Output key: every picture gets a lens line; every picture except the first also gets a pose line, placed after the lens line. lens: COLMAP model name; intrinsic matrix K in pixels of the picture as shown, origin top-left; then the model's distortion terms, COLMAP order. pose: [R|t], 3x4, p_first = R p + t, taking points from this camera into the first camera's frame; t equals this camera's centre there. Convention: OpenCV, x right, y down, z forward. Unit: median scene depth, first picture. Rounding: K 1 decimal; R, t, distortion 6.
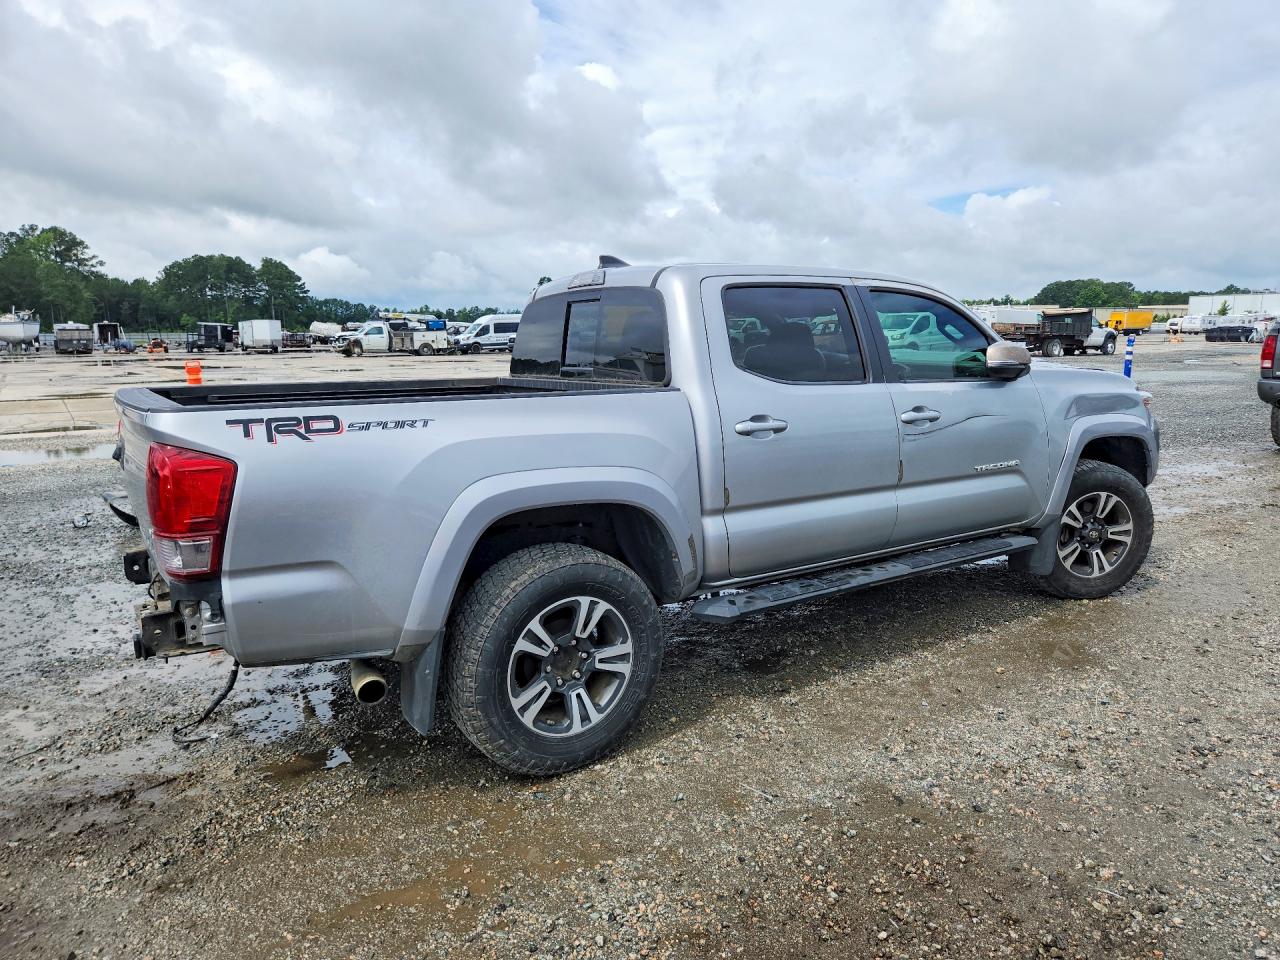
lens RADIAL K [[1029.2, 0, 633.8], [0, 1029.2, 476.7], [0, 0, 1]] dist [0.076076, -0.077699]
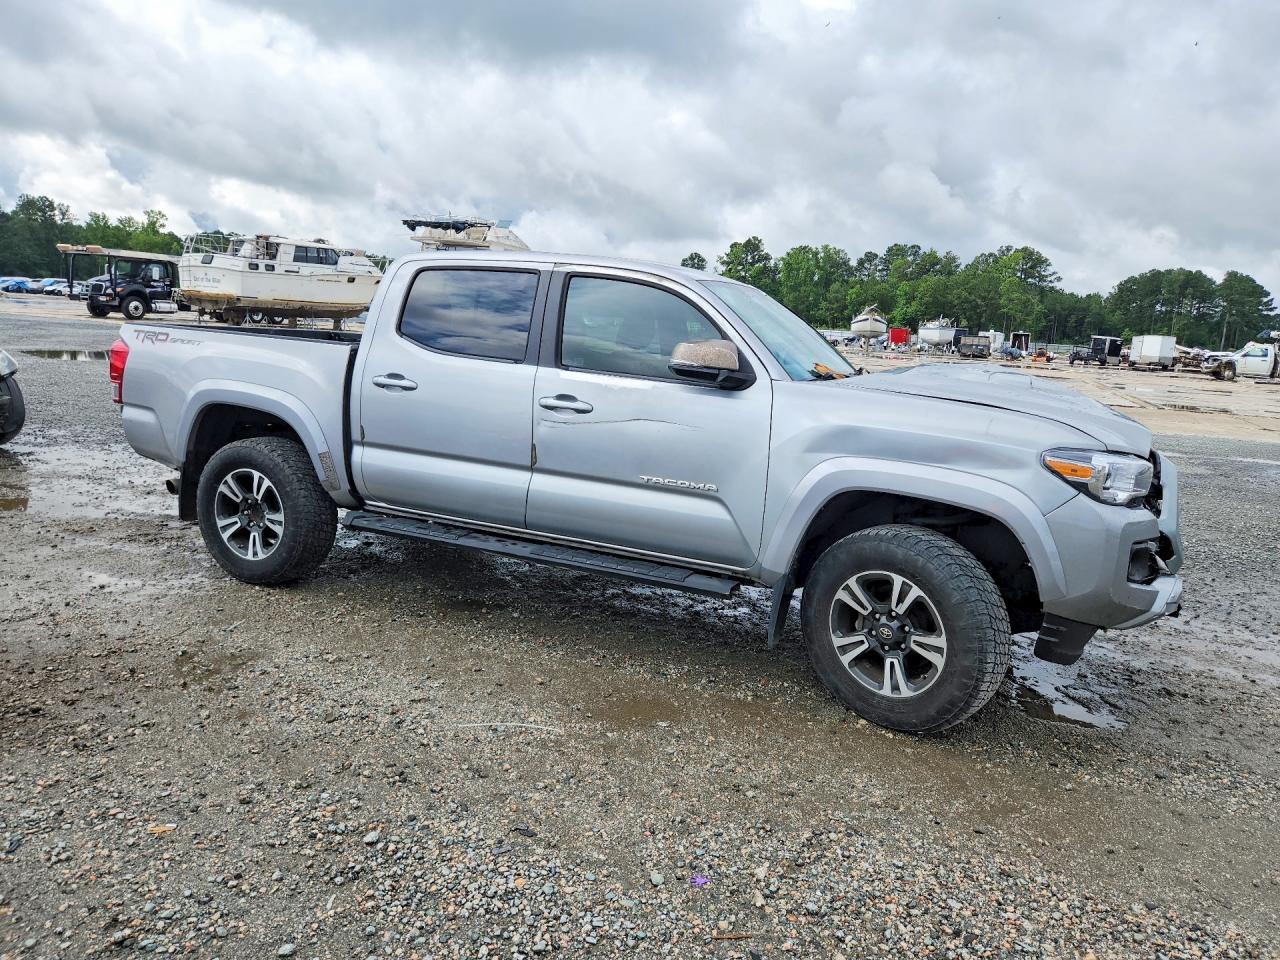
lens RADIAL K [[1029.2, 0, 633.8], [0, 1029.2, 476.7], [0, 0, 1]] dist [0.076076, -0.077699]
pose [[0.394952, 0.167808, -0.903246, 0.340196], [-0.189518, 0.976911, 0.098625, -0.028658], [0.898941, 0.132230, 0.417636, 0.190001]]
